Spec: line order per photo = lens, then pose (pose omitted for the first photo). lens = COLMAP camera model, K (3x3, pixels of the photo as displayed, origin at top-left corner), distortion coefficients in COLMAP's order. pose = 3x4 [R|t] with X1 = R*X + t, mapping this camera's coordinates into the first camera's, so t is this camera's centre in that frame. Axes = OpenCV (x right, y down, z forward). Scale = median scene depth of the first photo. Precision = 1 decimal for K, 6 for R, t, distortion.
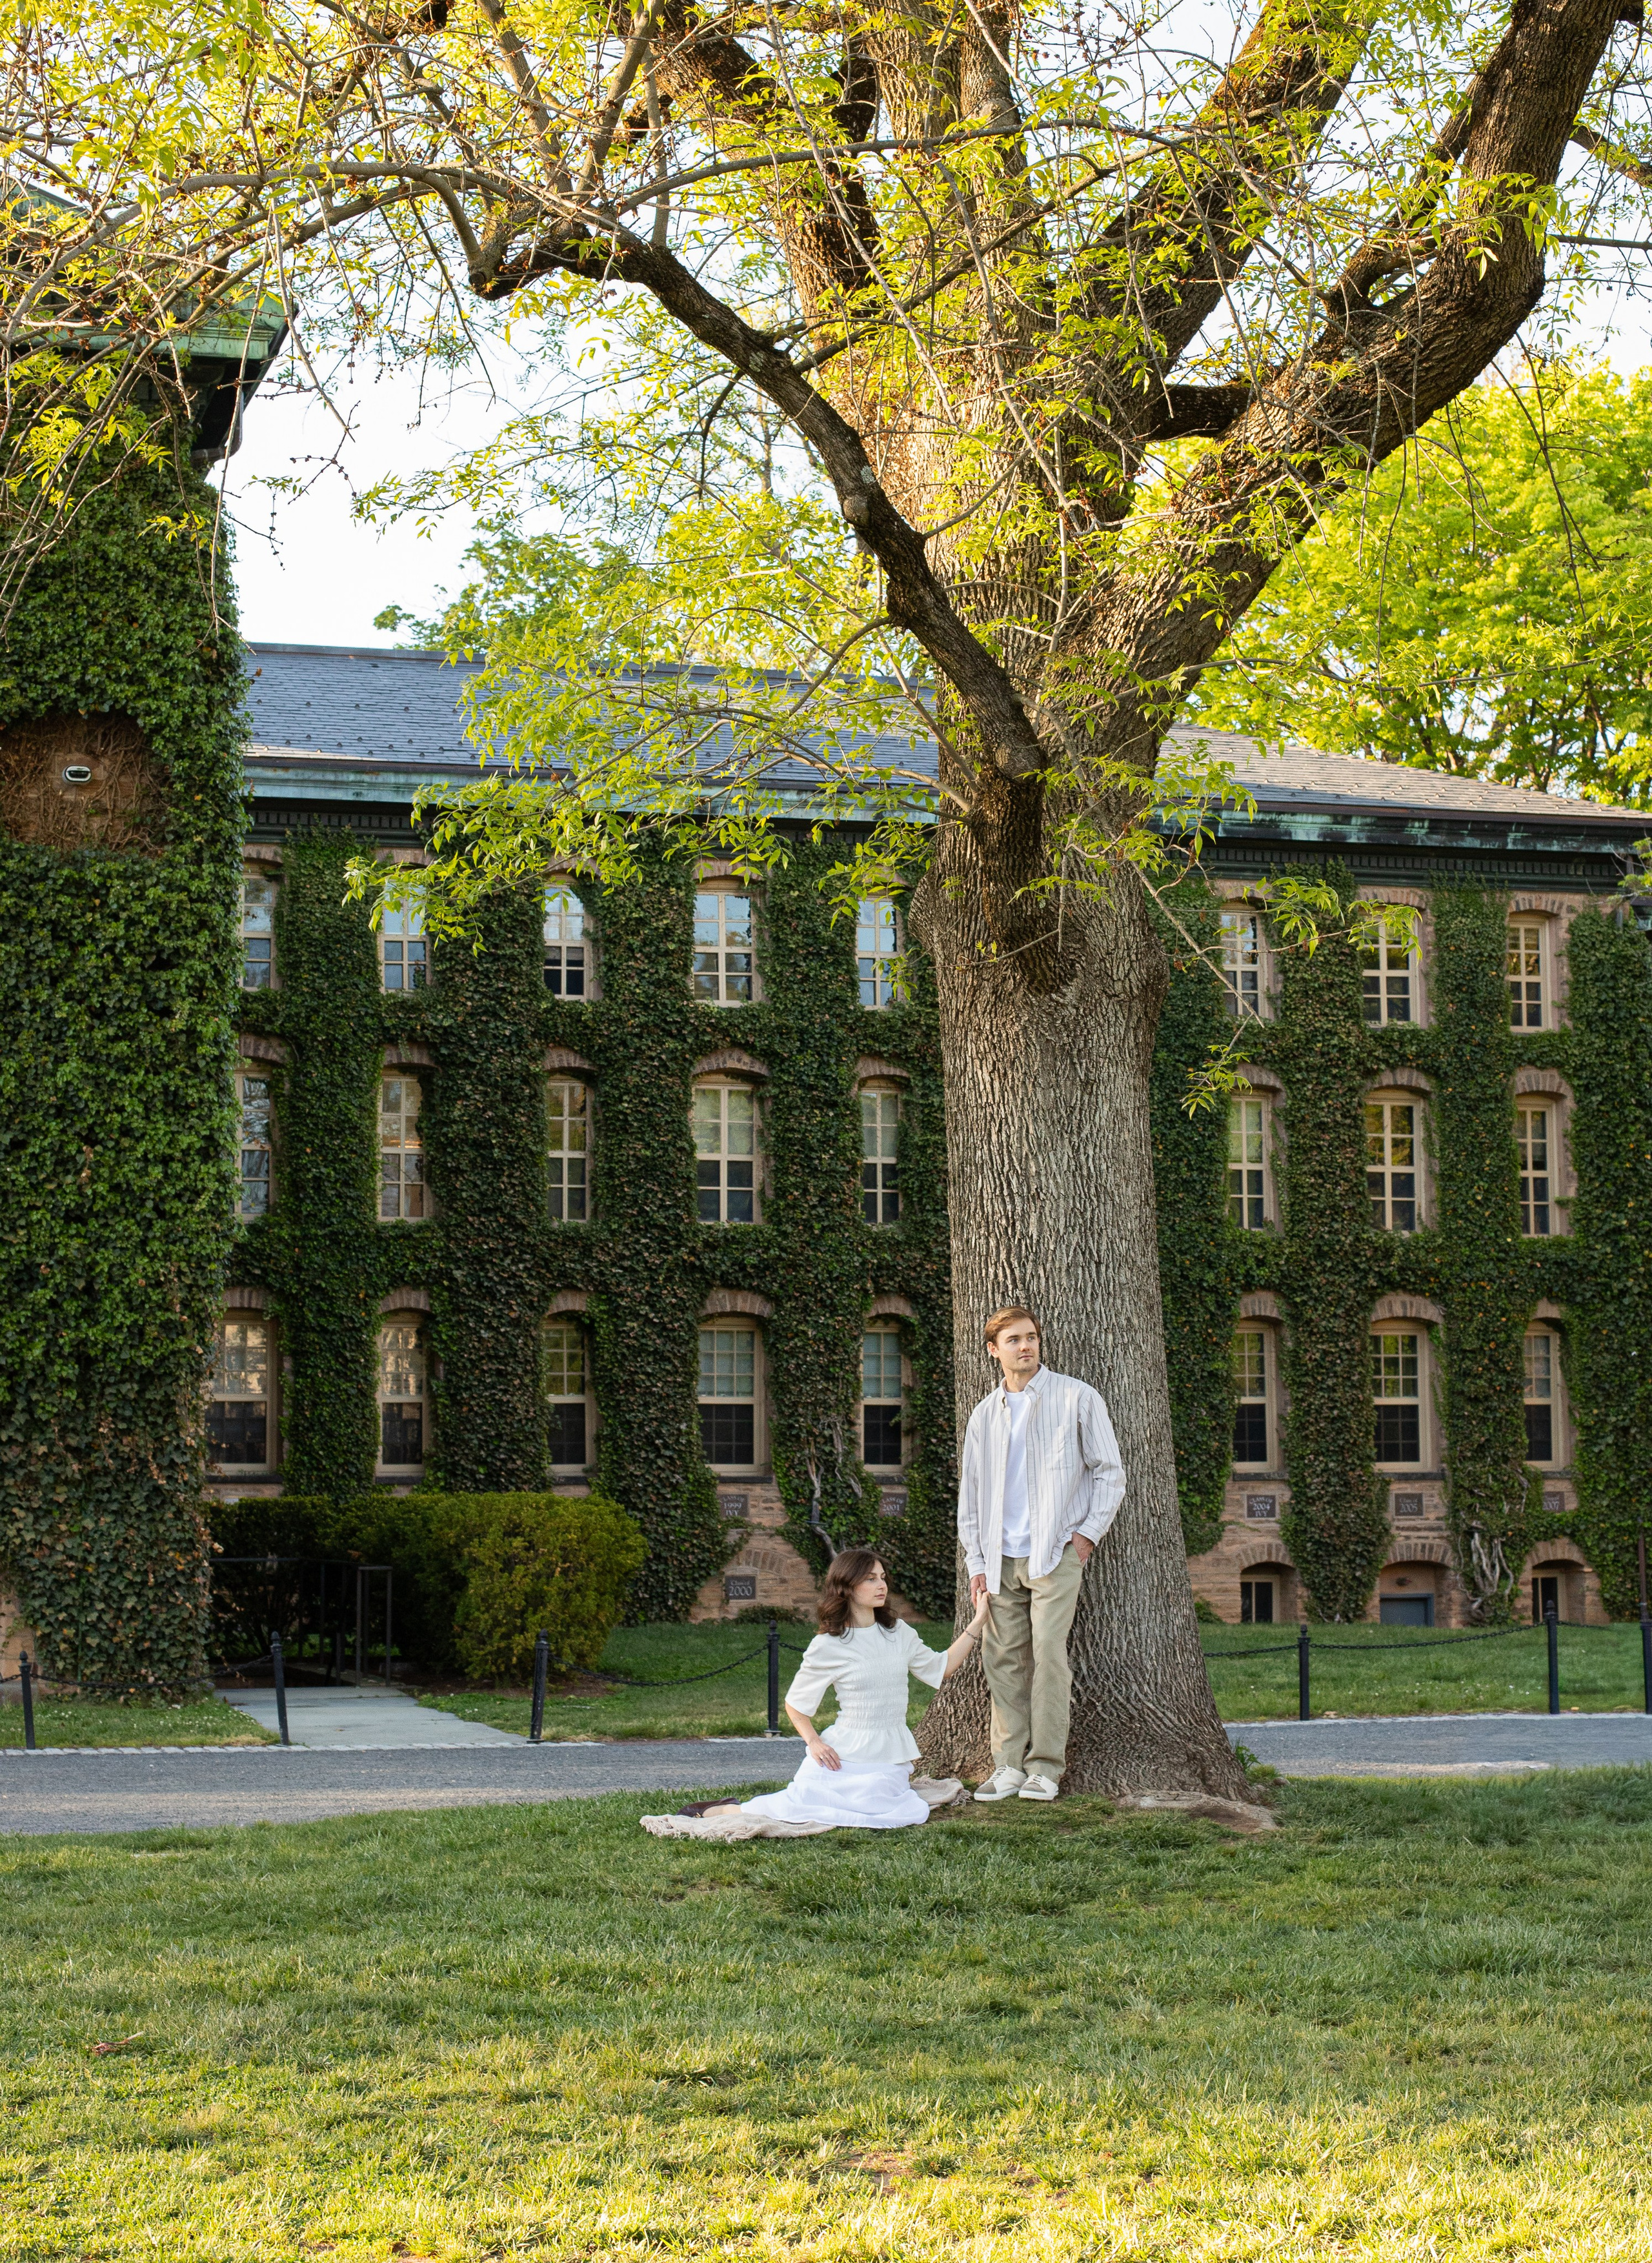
lens RADIAL K [[4044.0, 0, 840.6], [0, 4044.0, 1083.8], [0, 0, 1]] dist [-0.126059, 0.056078]
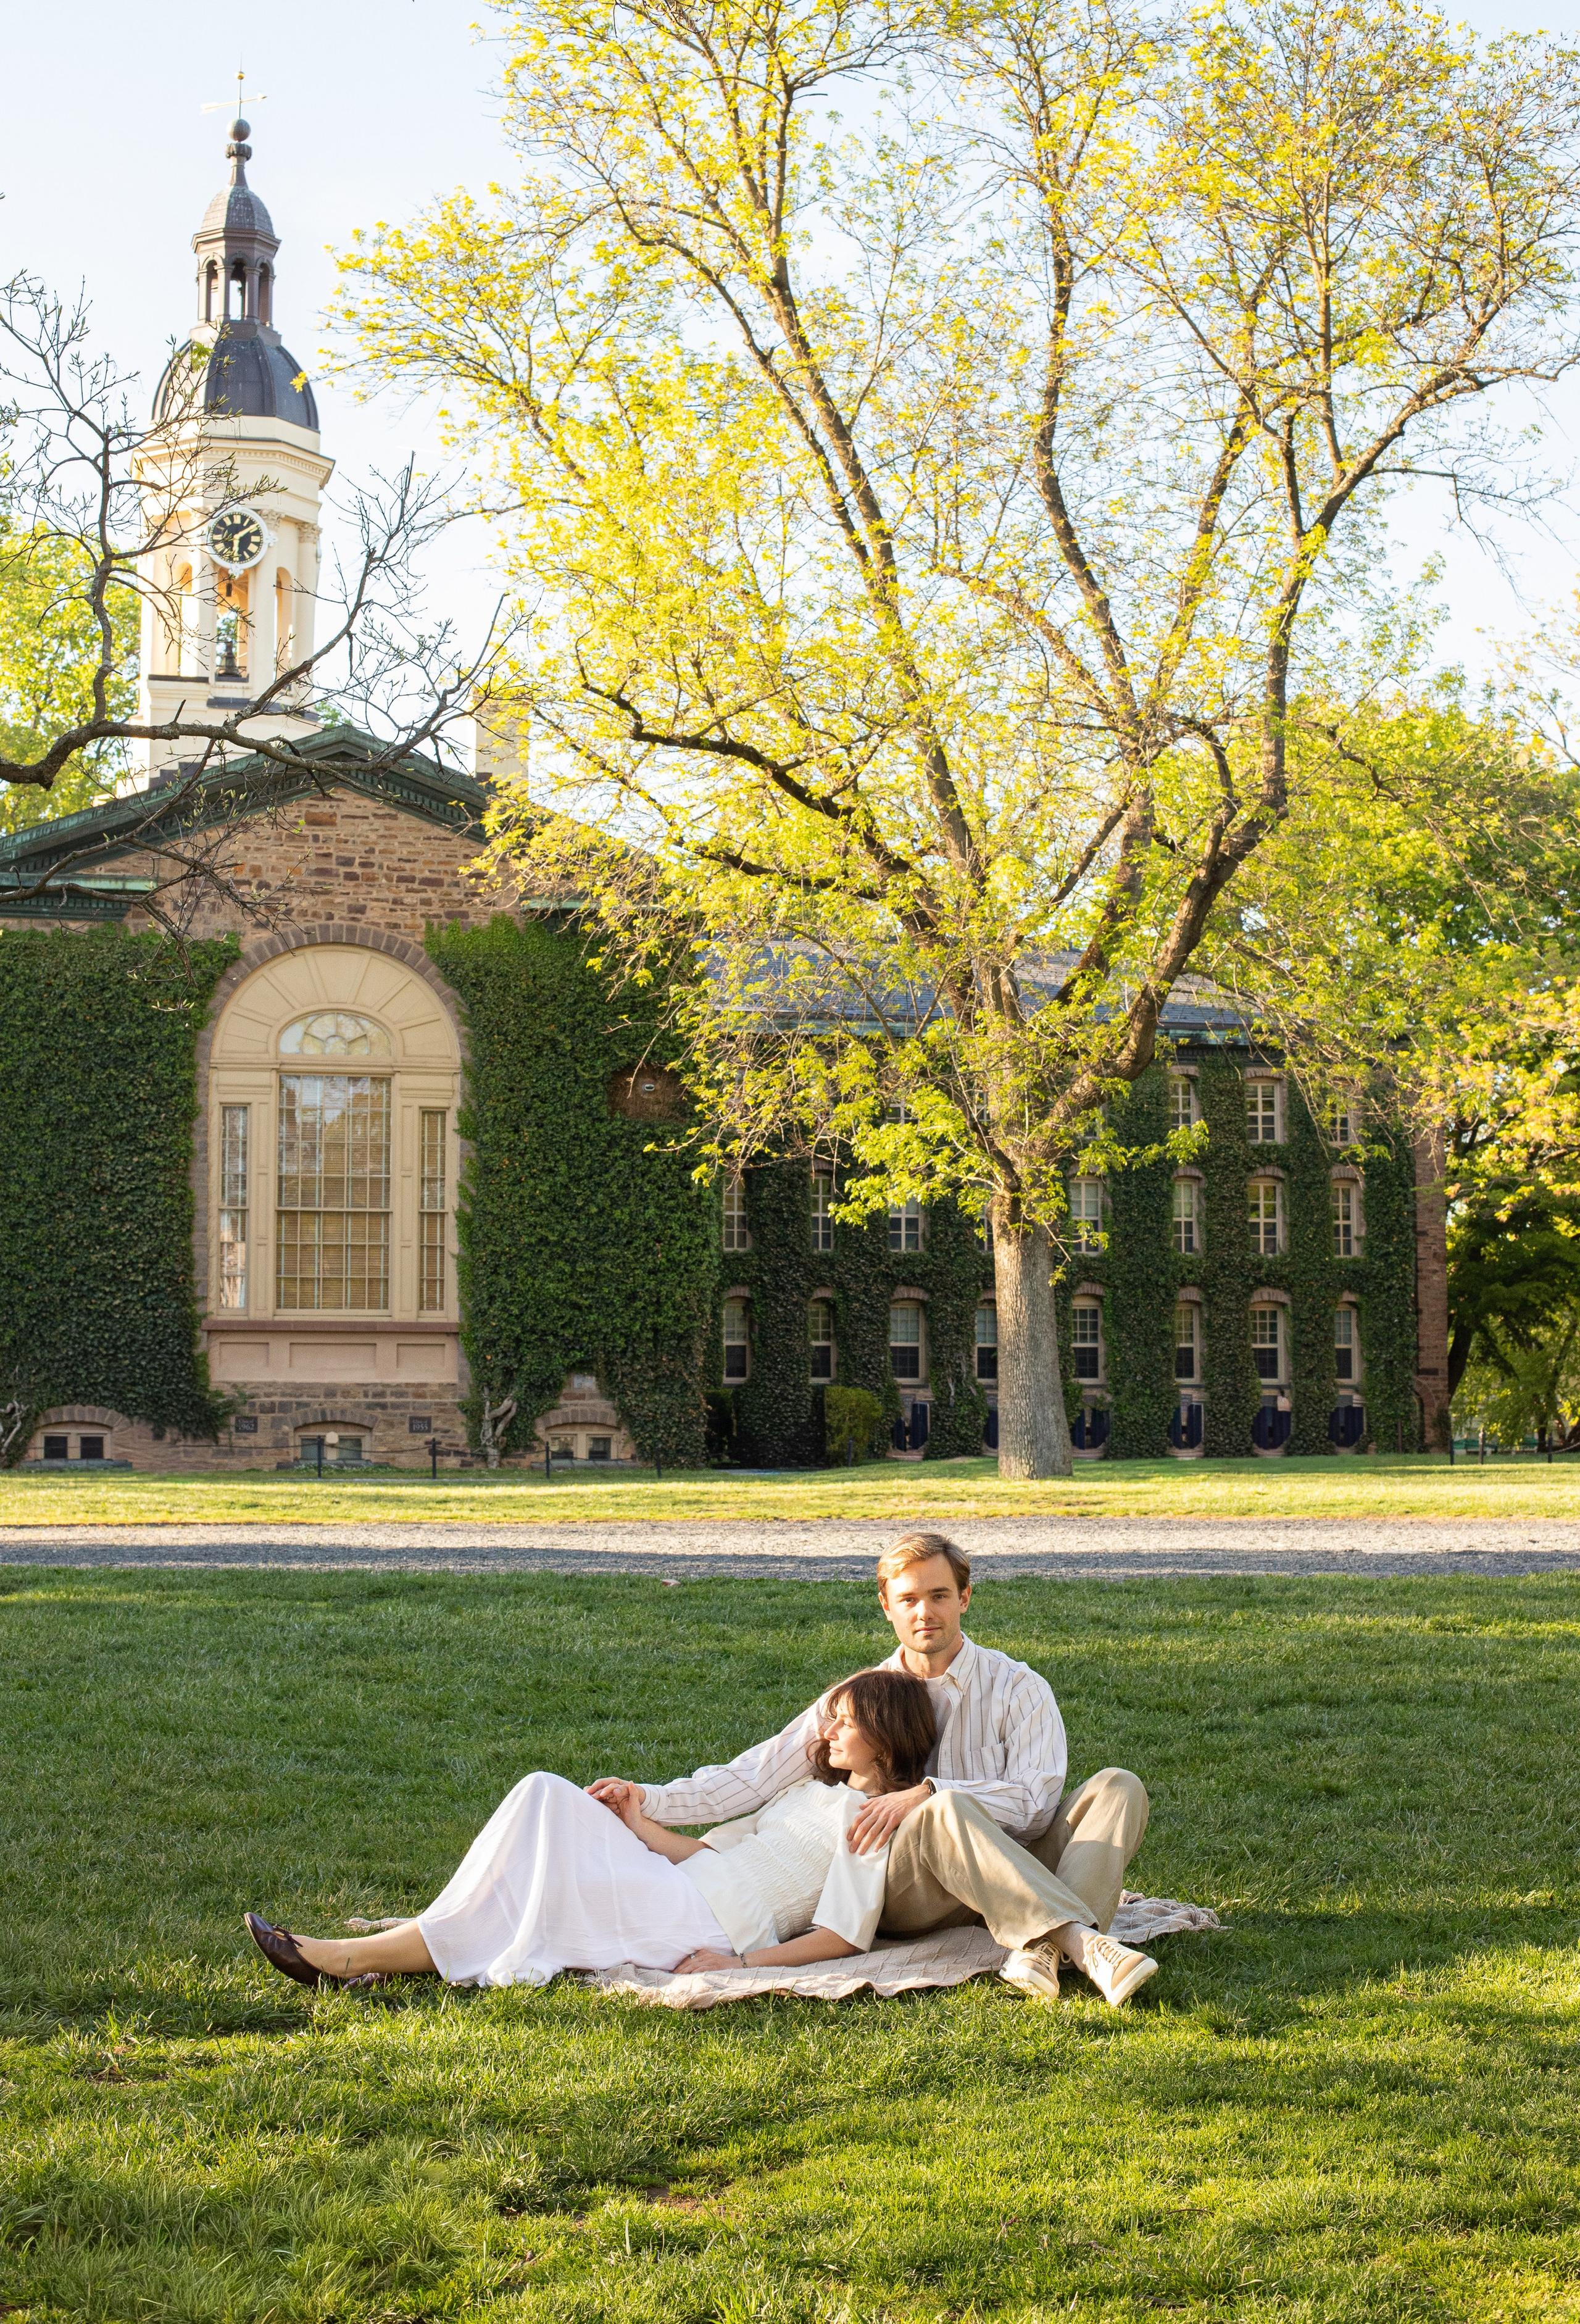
lens RADIAL K [[3668.0, 0, 798.3], [0, 3668.0, 1019.2], [0, 0, 1]] dist [-0.125723, 0.039316]
pose [[0.998967, 0.000922, -0.045426, -0.000144], [-0.001257, 0.999972, -0.007342, -0.062568], [0.045418, 0.007392, 0.998941, -0.732553]]
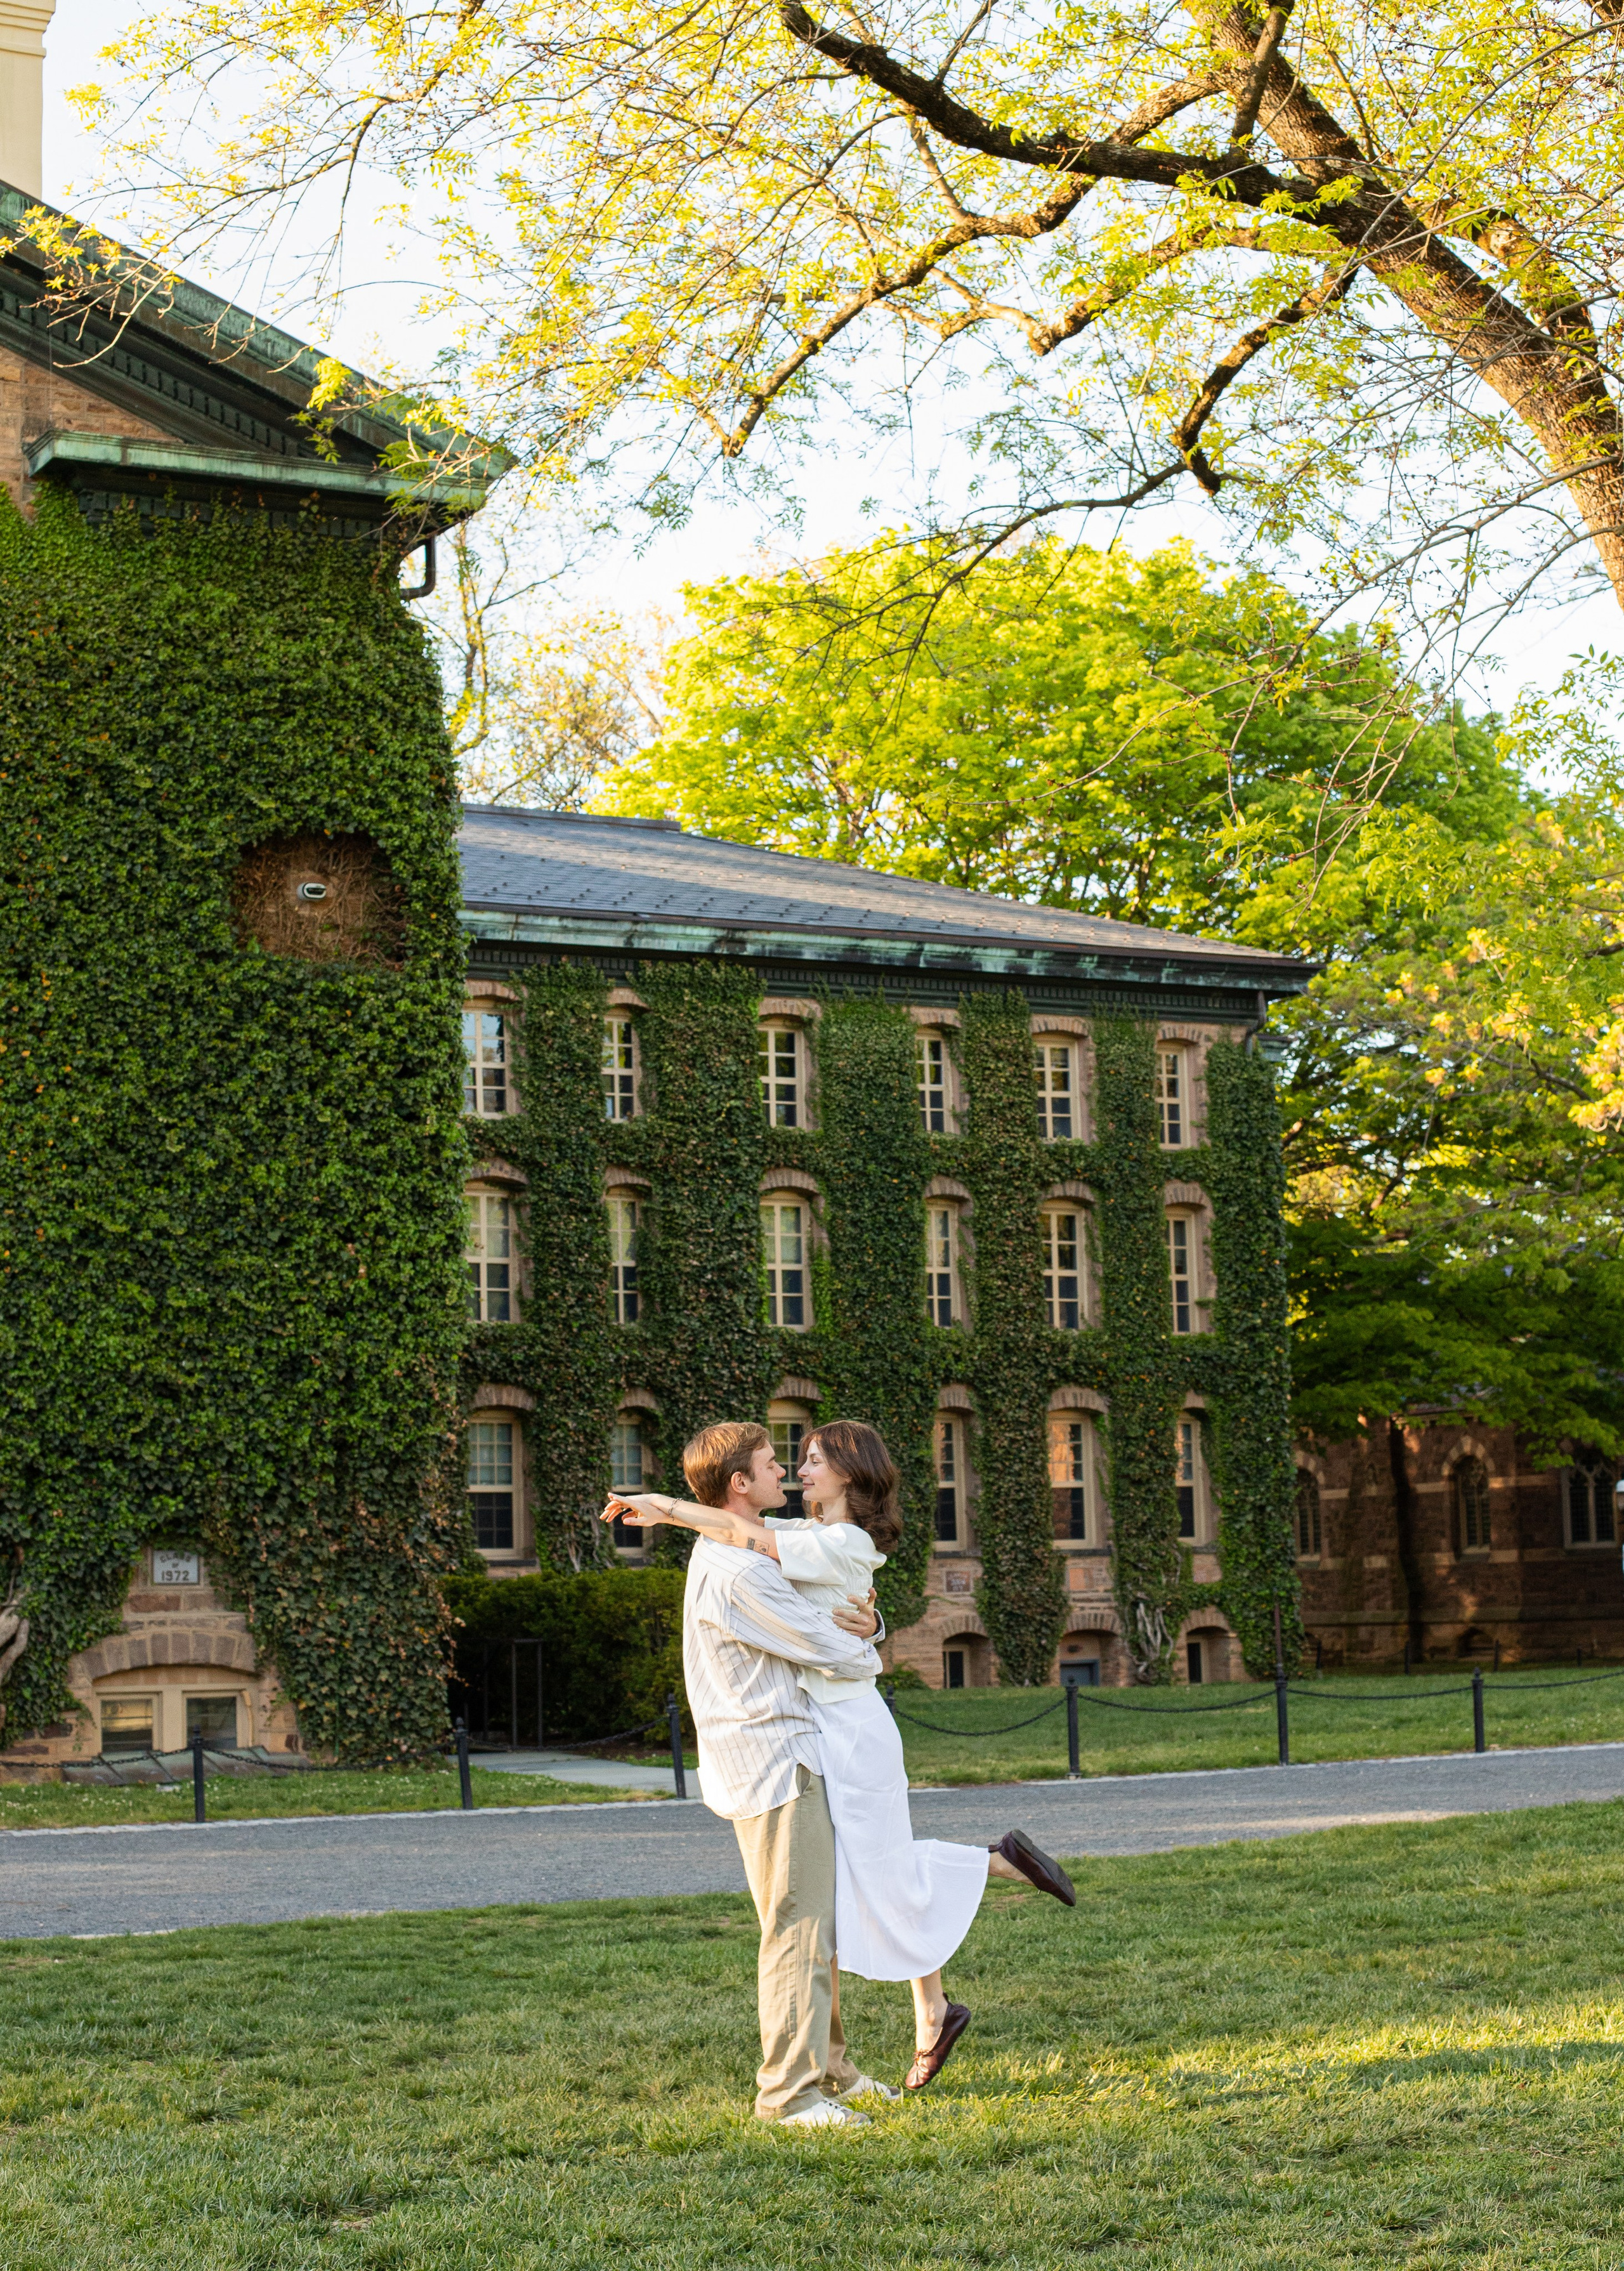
lens RADIAL K [[3855.4, 0, 812.0], [0, 3855.4, 1135.5], [0, 0, 1]] dist [-0.132109, 0.024795]
pose [[0.974261, 0.009658, 0.225218, -0.177093], [-0.006017, 0.999840, -0.016845, 0.002015], [-0.225345, 0.015056, 0.974163, -0.006494]]
